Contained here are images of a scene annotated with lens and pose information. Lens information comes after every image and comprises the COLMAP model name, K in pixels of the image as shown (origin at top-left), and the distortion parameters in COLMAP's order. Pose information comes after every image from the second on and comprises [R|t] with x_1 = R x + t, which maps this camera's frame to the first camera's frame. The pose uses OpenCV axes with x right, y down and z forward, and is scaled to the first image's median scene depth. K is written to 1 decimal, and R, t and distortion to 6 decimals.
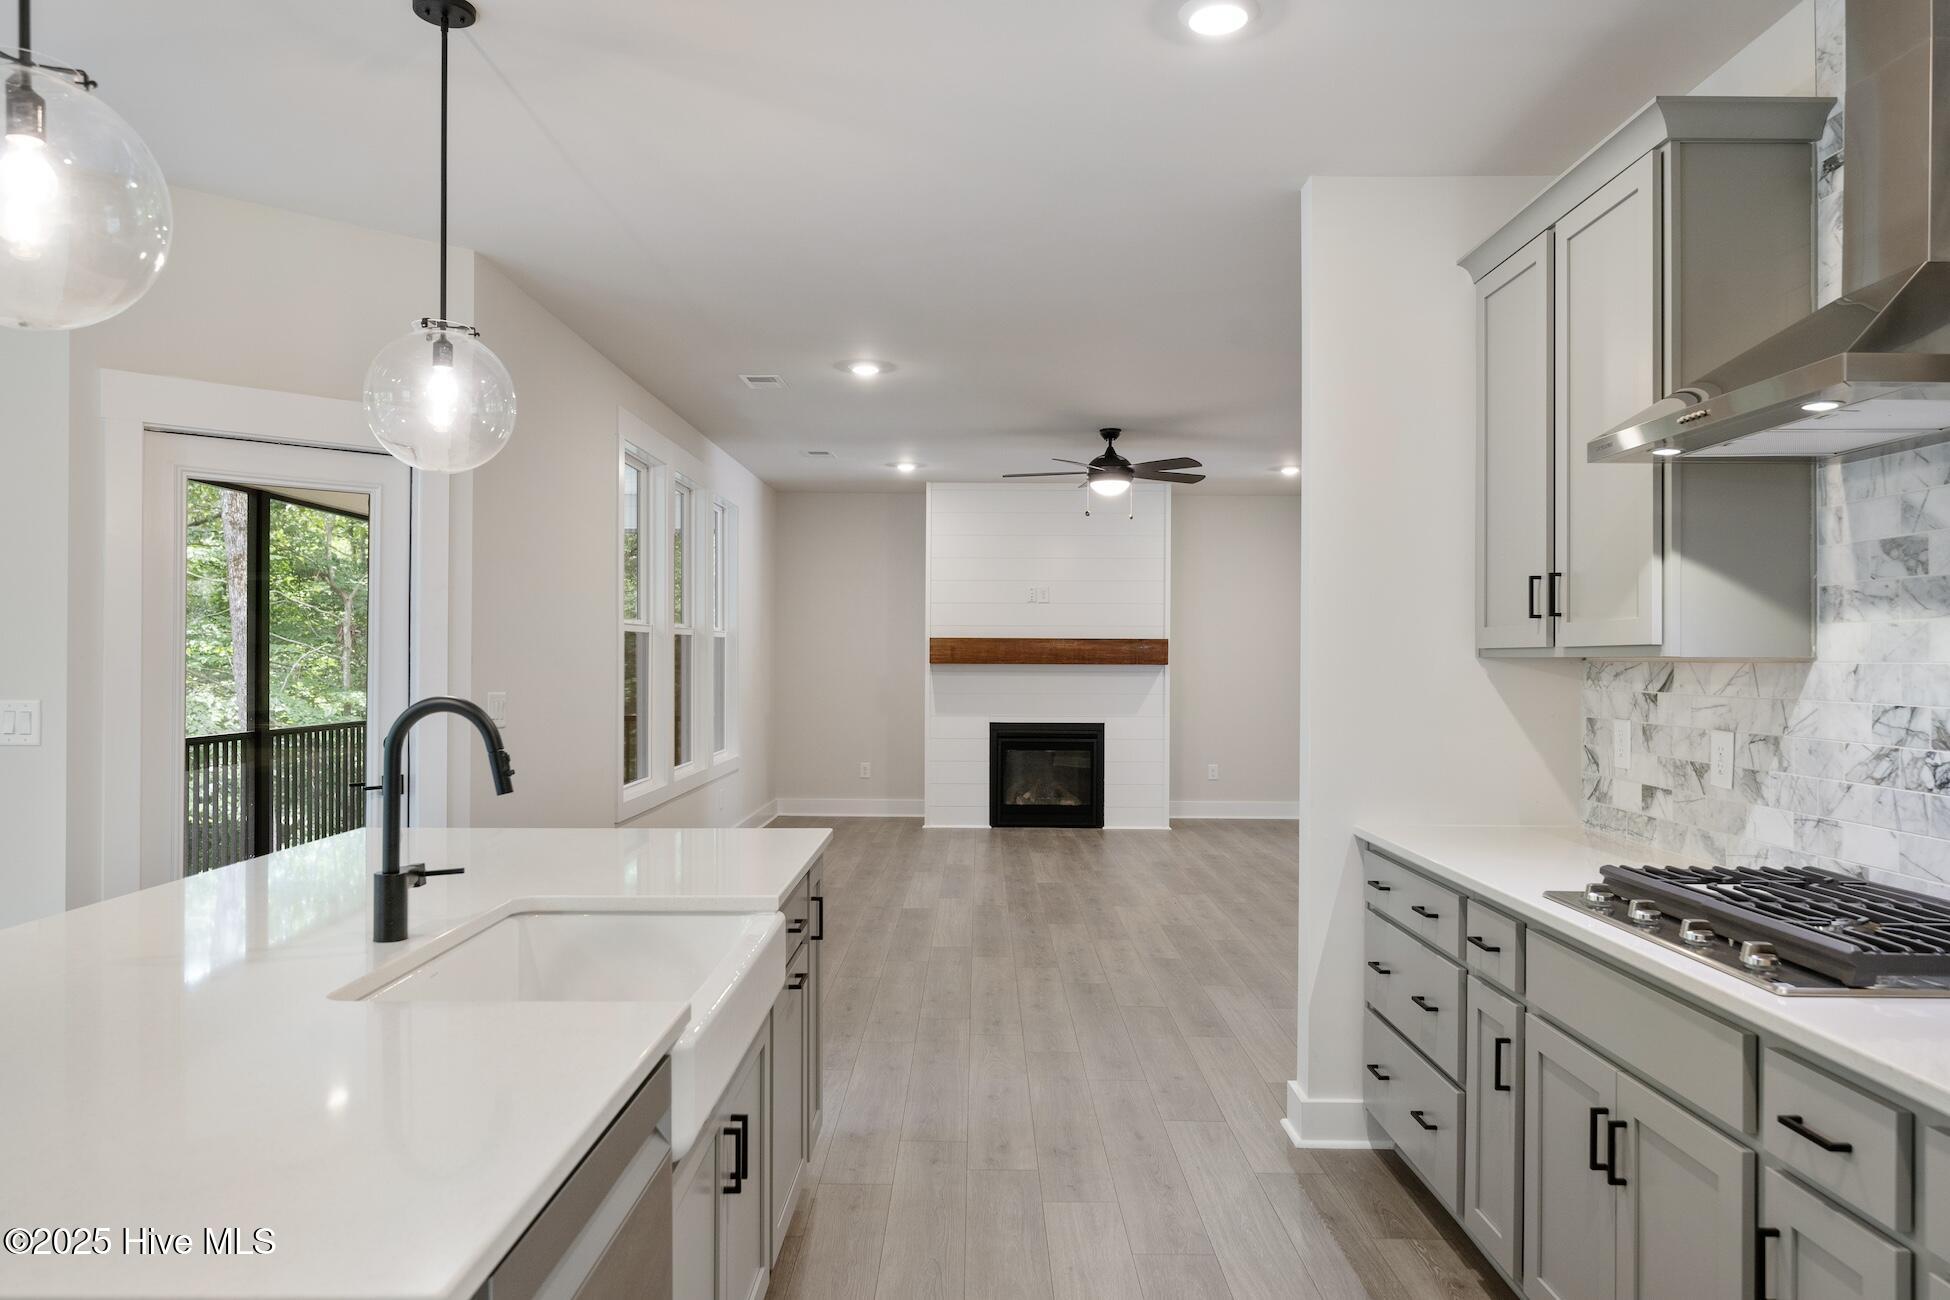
lens RADIAL K [[1300.9, 0, 976.3], [0, 1300.9, 655.5], [0, 0, 1]] dist [-0.008329, -0.000521]
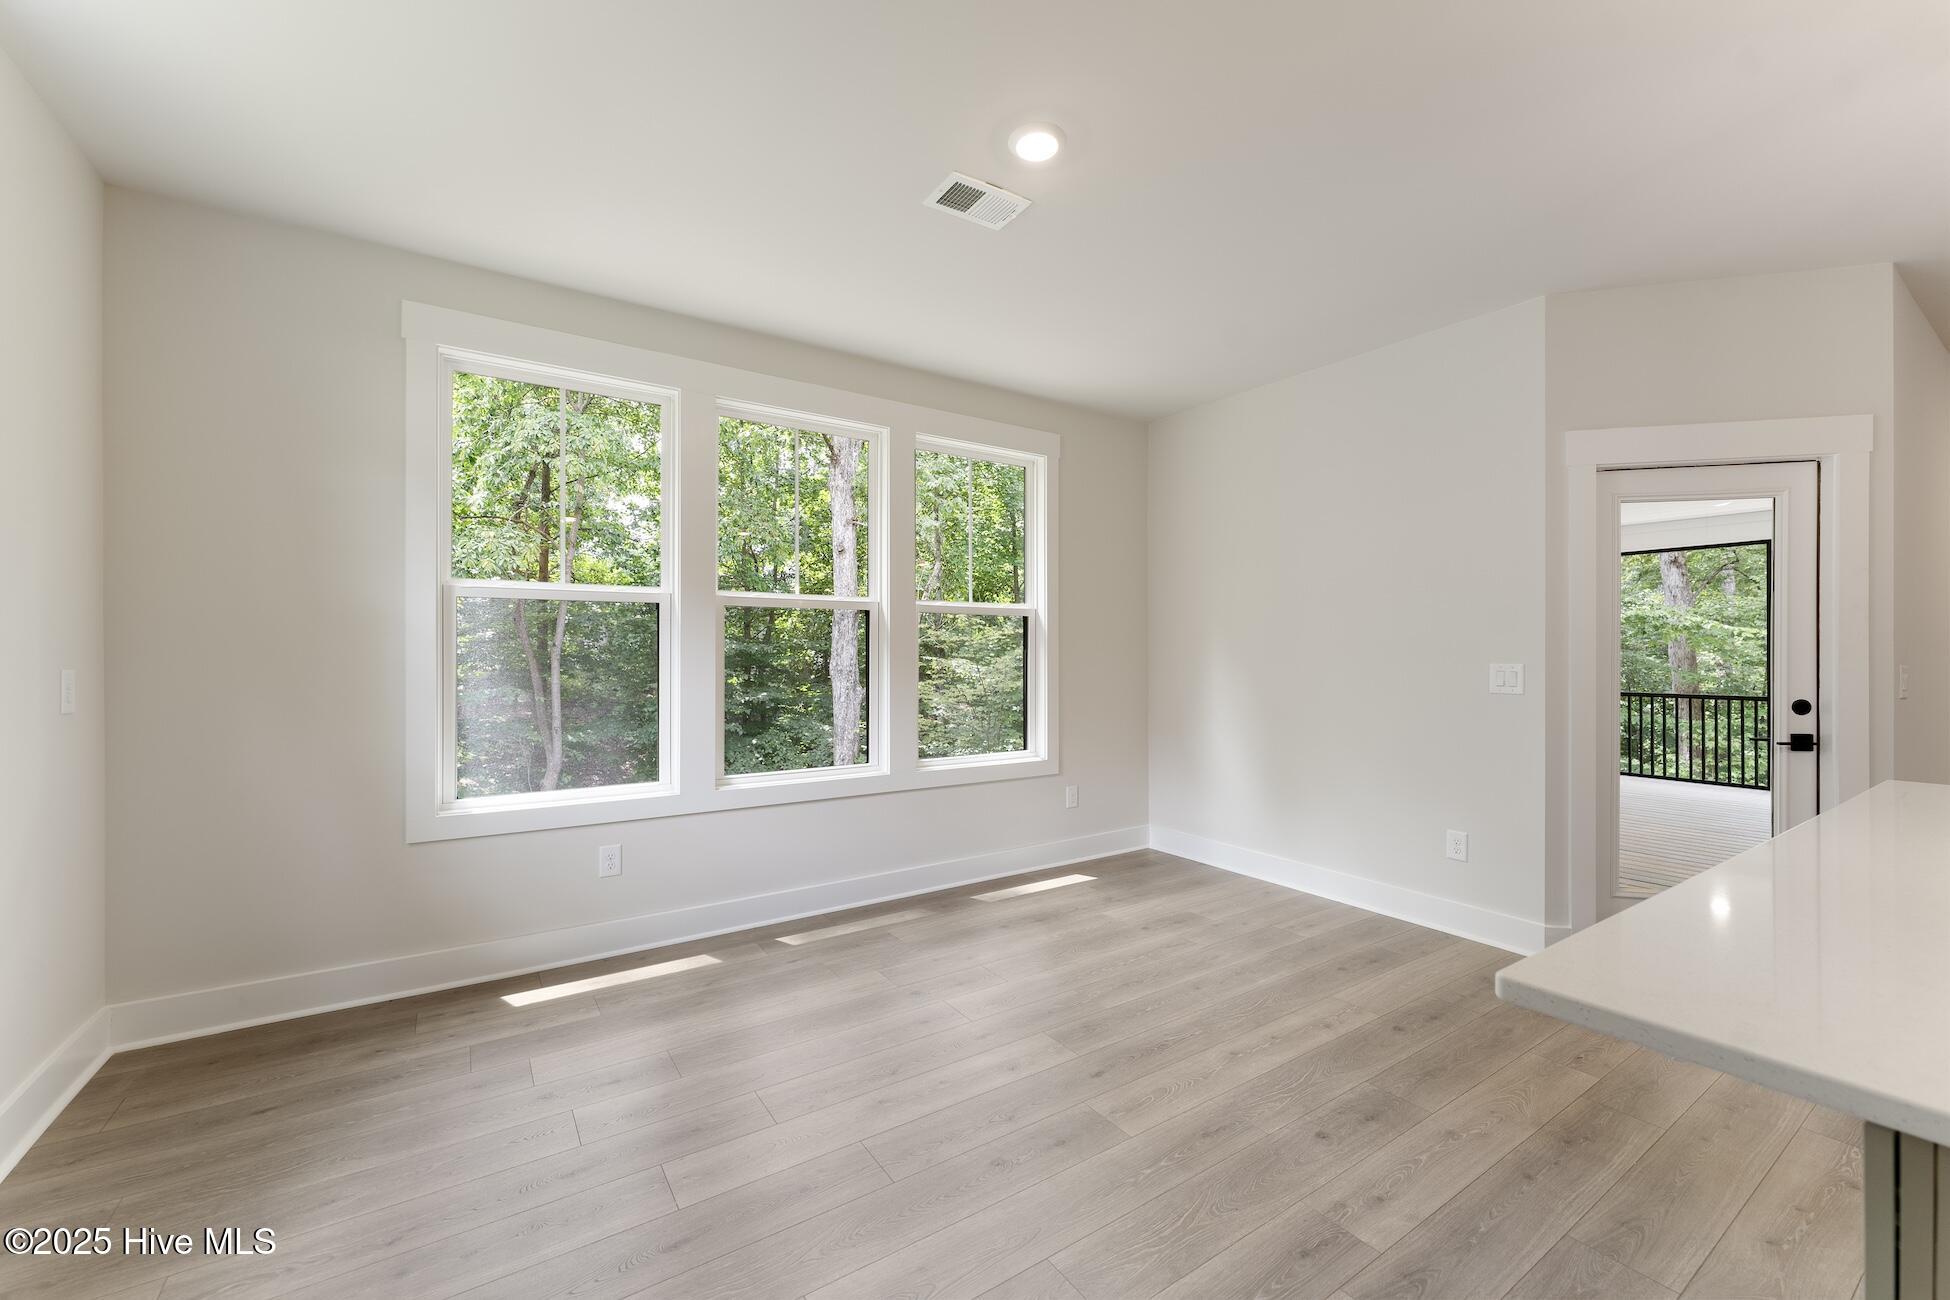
lens RADIAL K [[782.2, 0, 970.8], [0, 782.2, 650.8], [0, 0, 1]] dist [0.003811, 0.000169]
pose [[0.551177, -0.002782, -0.834384, -0.409205], [0.003100, 0.999994, -0.001286, 0.023633], [0.834383, -0.001878, 0.551182, -0.020554]]
